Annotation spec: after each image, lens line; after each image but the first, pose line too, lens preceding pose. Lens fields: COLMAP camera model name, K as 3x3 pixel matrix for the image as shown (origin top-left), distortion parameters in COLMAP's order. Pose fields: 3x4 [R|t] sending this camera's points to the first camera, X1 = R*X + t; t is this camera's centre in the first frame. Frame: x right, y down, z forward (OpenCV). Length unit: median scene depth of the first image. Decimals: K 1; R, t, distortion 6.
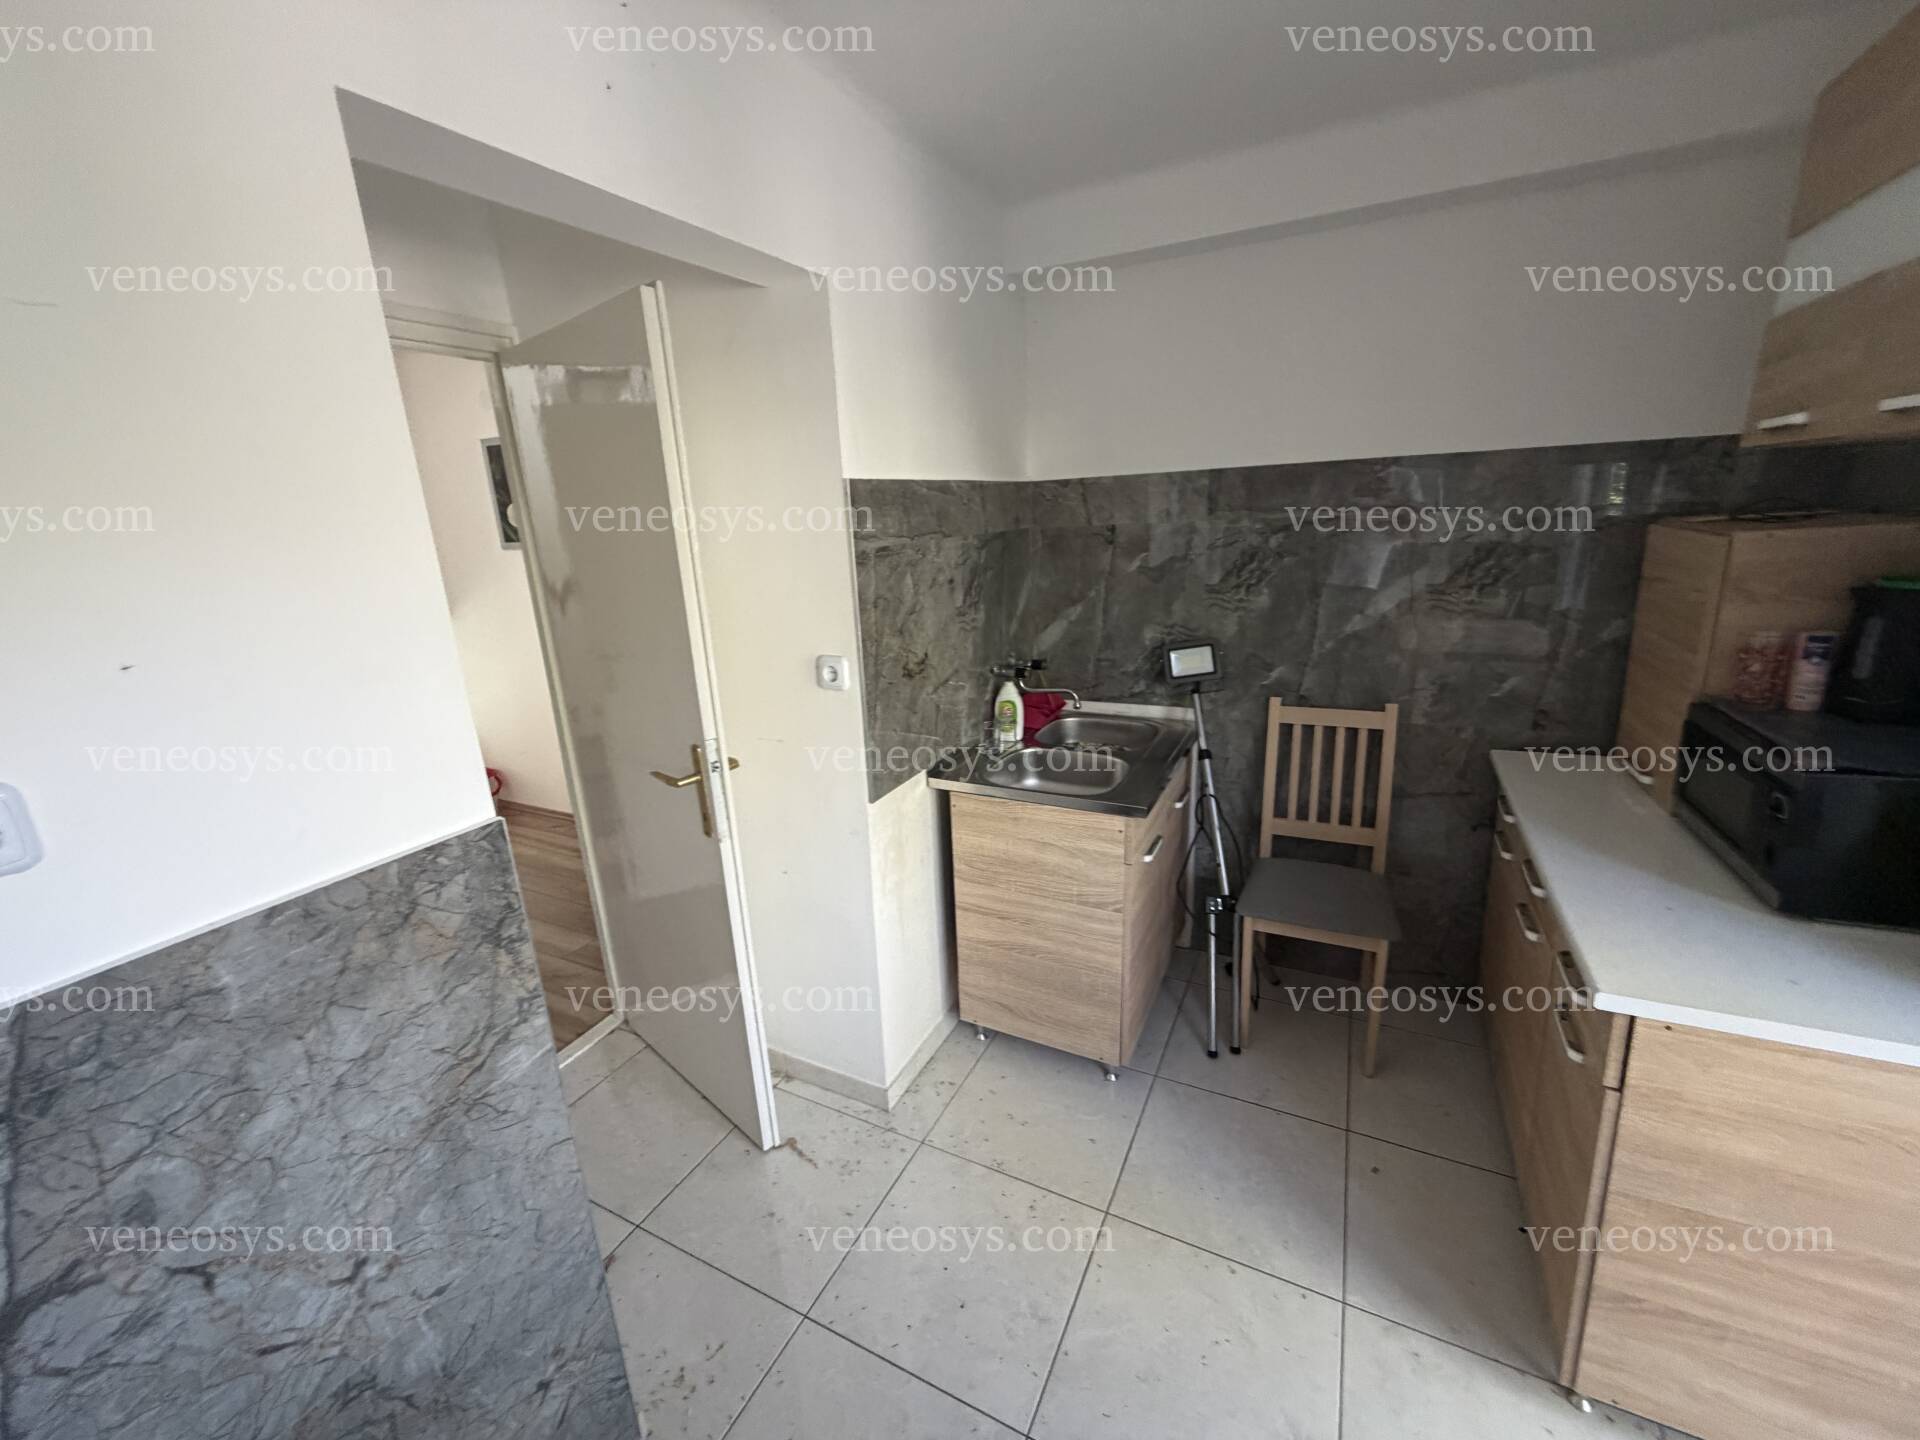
lens RADIAL K [[767.2, 0, 960.0], [0, 767.2, 720.0], [0, 0, 1]] dist [0.000018, 0.000963]
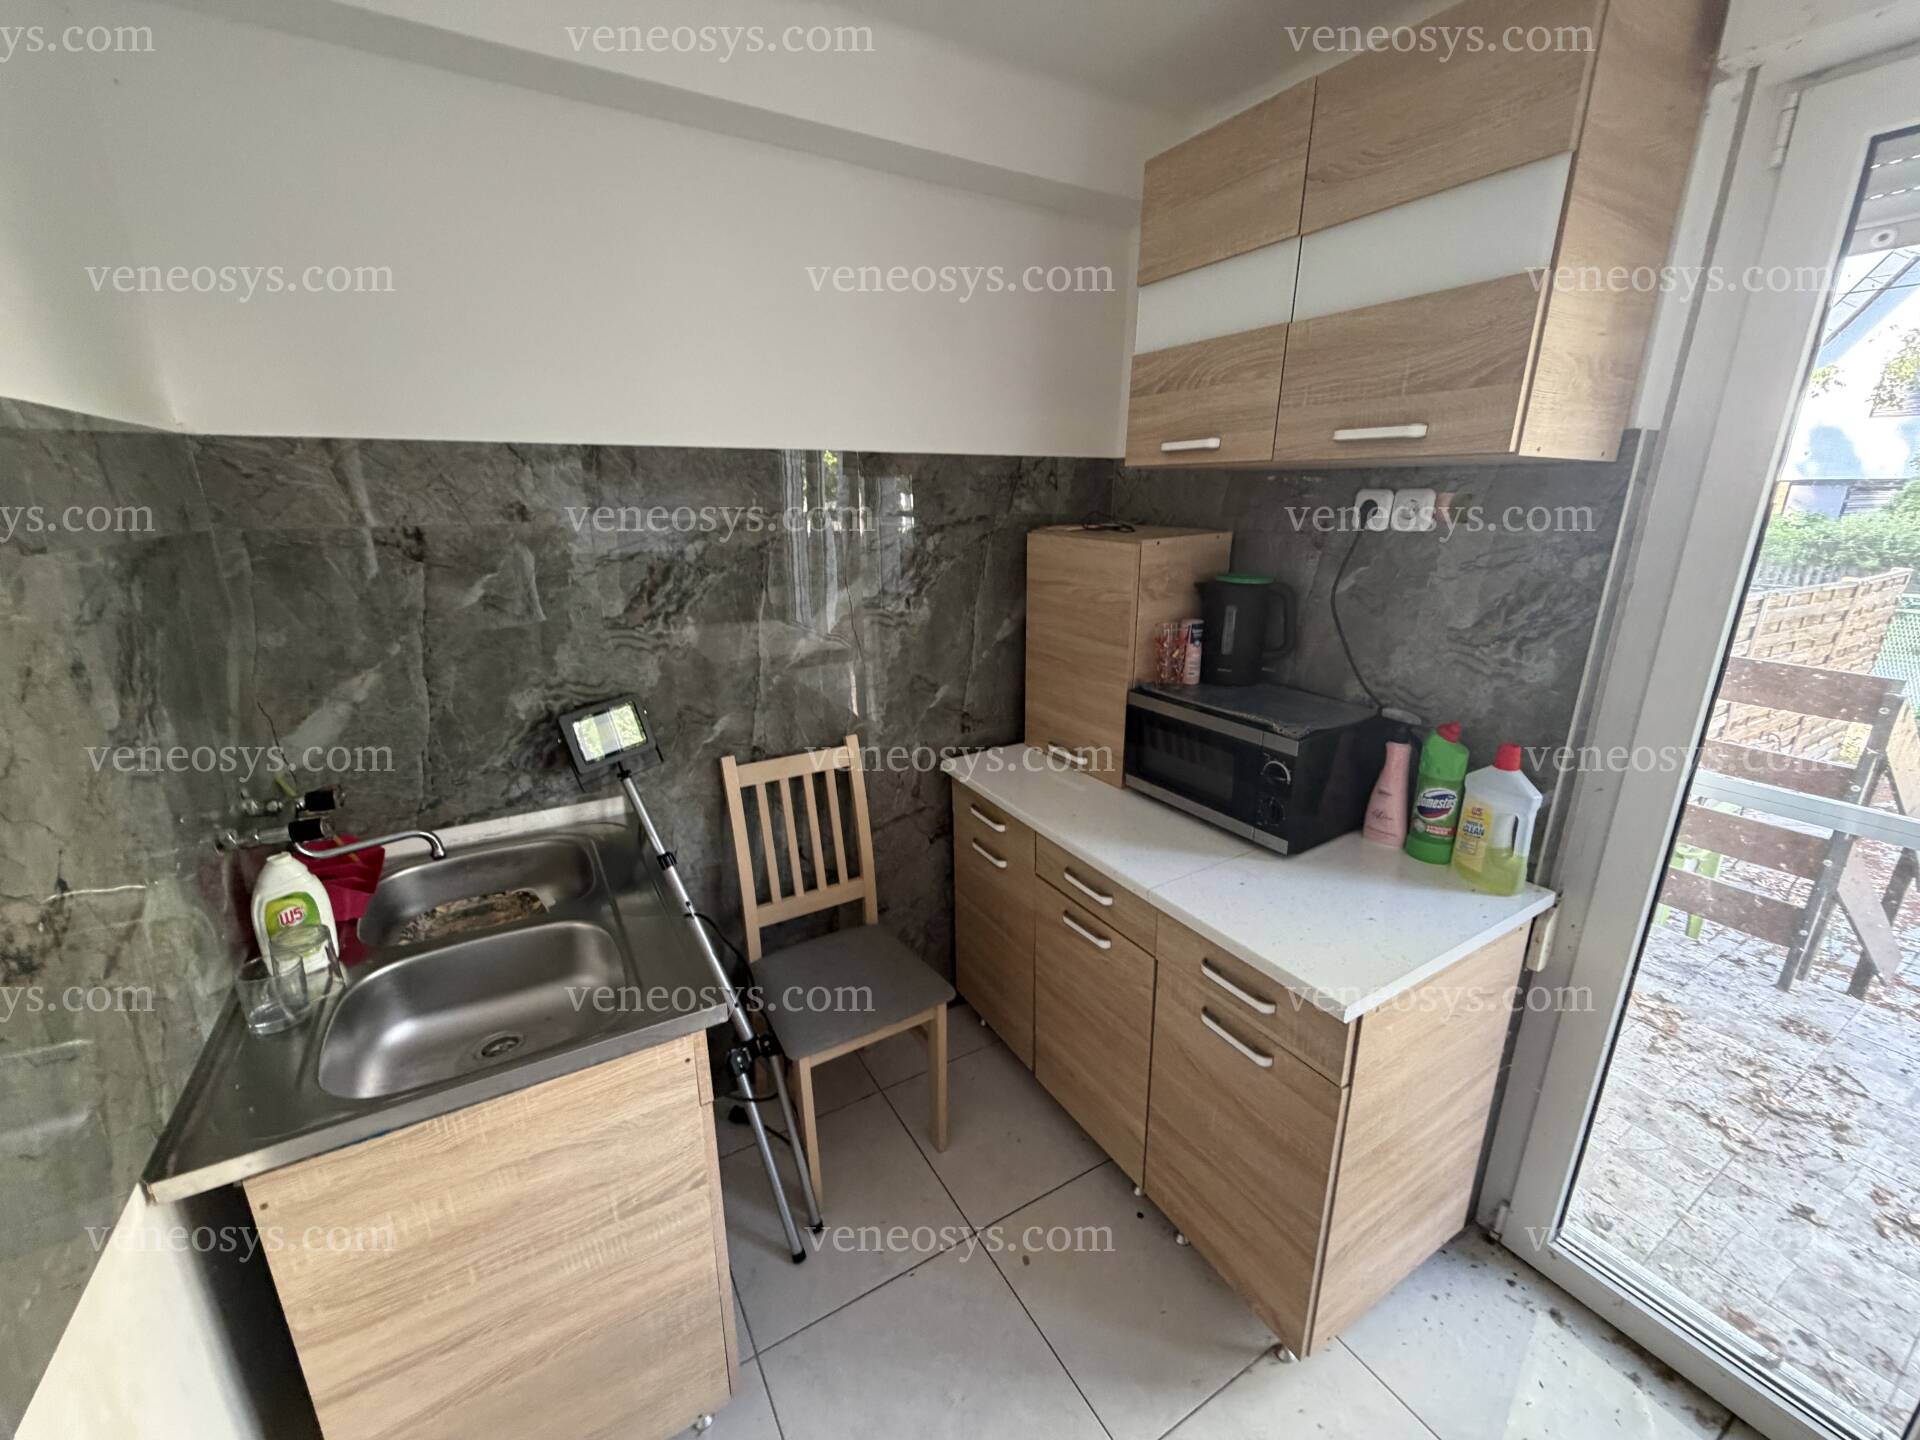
lens RADIAL K [[767.2, 0, 960.0], [0, 767.2, 720.0], [0, 0, 1]] dist [0.000018, 0.000963]
pose [[0.541655, -0.191937, 0.818395, -0.083239], [0.199471, 0.975123, 0.096674, -0.097312], [-0.816591, 0.110883, 0.566466, 0.396234]]
